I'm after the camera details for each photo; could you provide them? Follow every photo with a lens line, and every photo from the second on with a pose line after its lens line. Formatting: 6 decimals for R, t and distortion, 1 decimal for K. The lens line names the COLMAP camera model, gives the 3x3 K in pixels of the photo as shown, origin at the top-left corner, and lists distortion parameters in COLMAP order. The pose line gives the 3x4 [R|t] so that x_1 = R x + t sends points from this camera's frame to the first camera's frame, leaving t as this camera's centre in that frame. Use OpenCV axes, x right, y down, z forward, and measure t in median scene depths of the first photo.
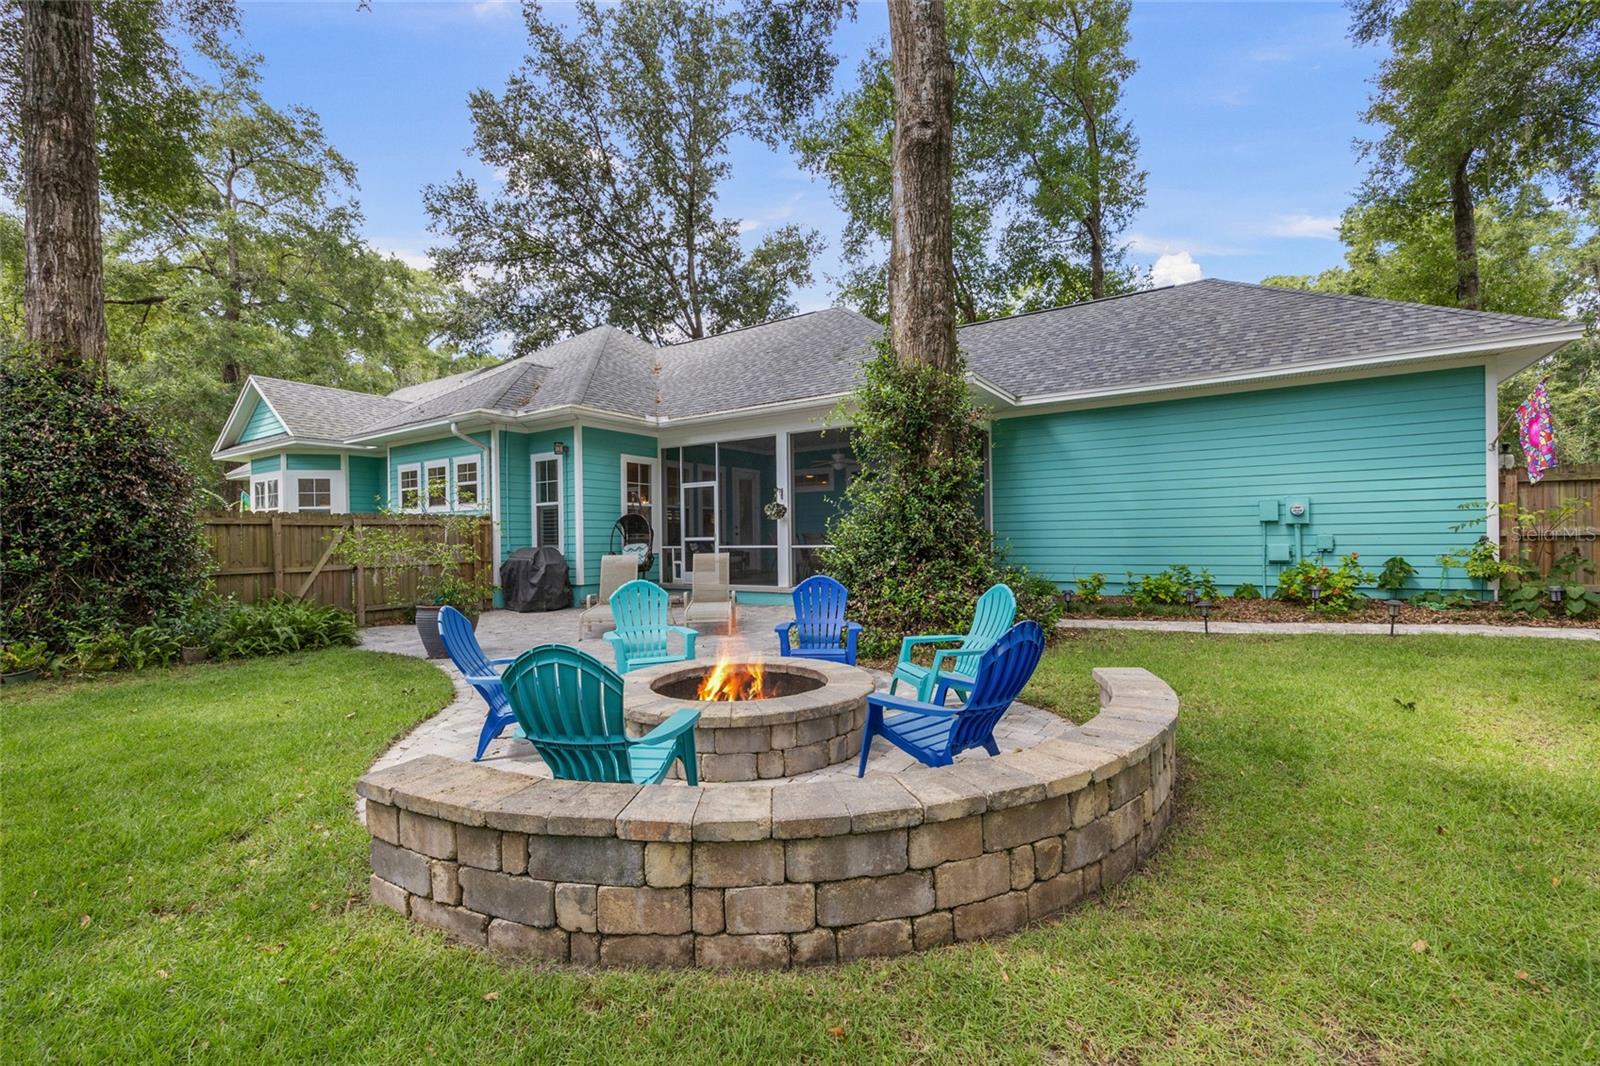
lens RADIAL K [[677.3, 0, 789.1], [0, 677.3, 535.2], [0, 0, 1]] dist [-0.000725, -0.000376]
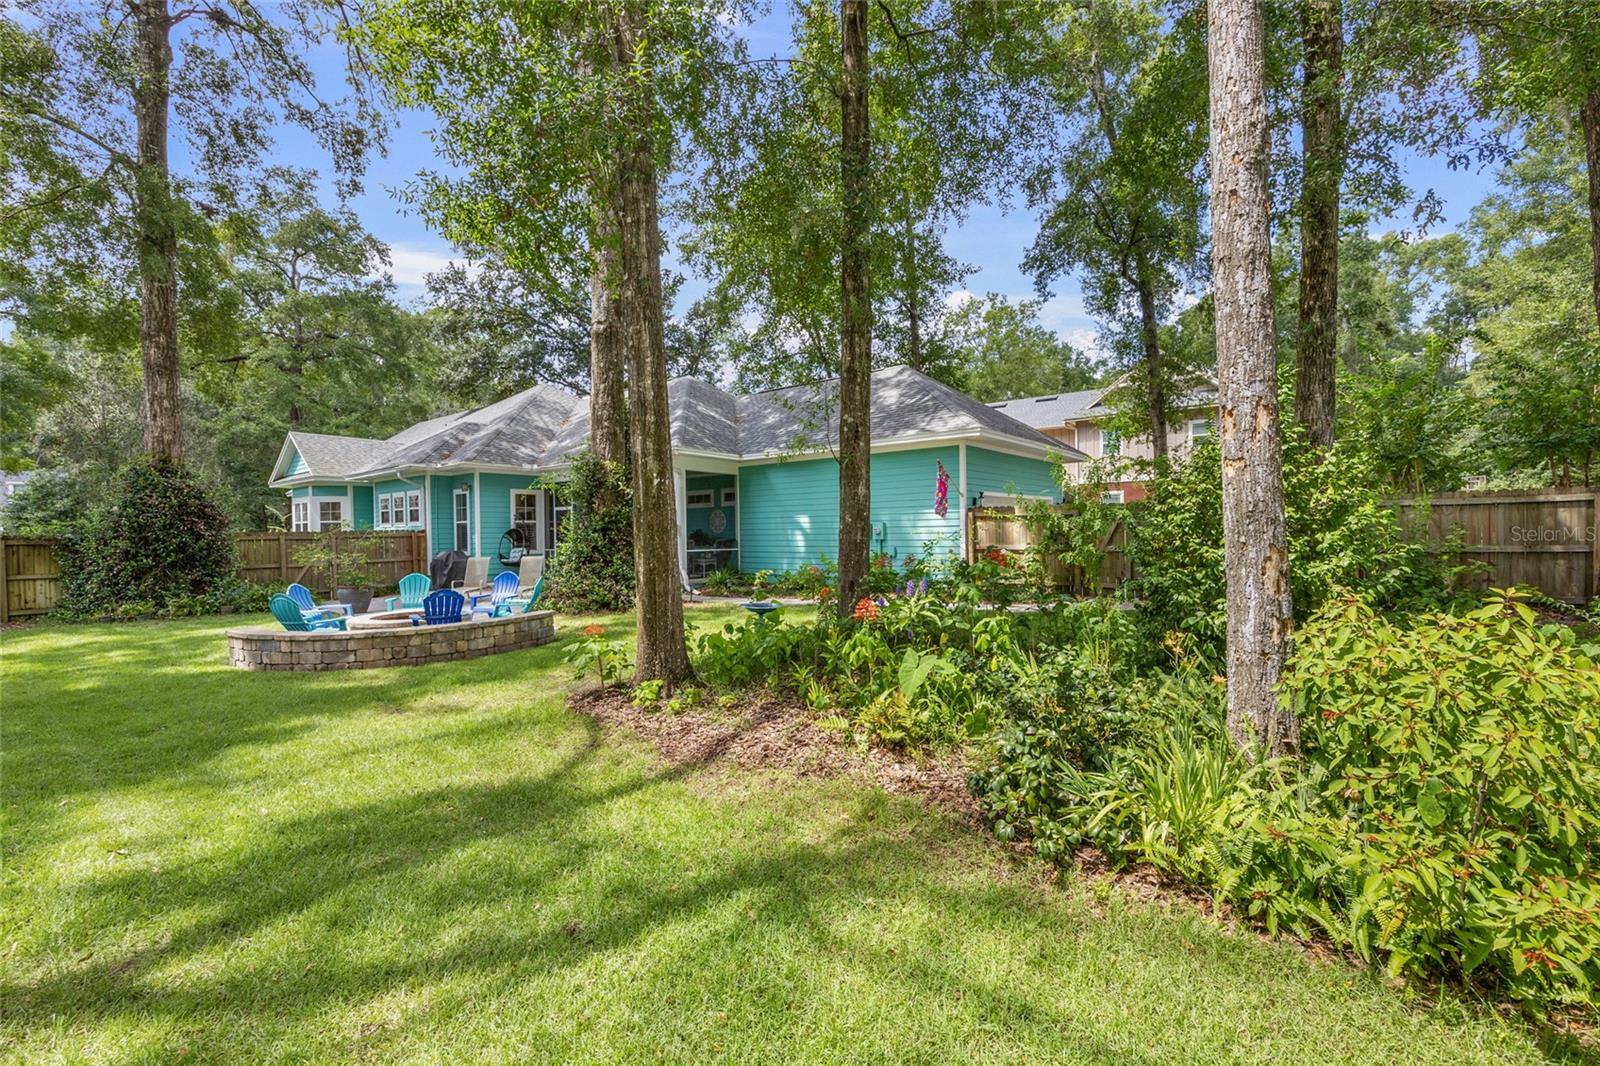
lens RADIAL K [[677.3, 0, 812.5], [0, 677.3, 532.9], [0, 0, 1]] dist [-0.000725, -0.000376]
pose [[0.996956, 0.000605, -0.077963, 0.571067], [0.000280, 0.999936, 0.011337, -0.040445], [0.077965, -0.011325, 0.996892, -0.483619]]
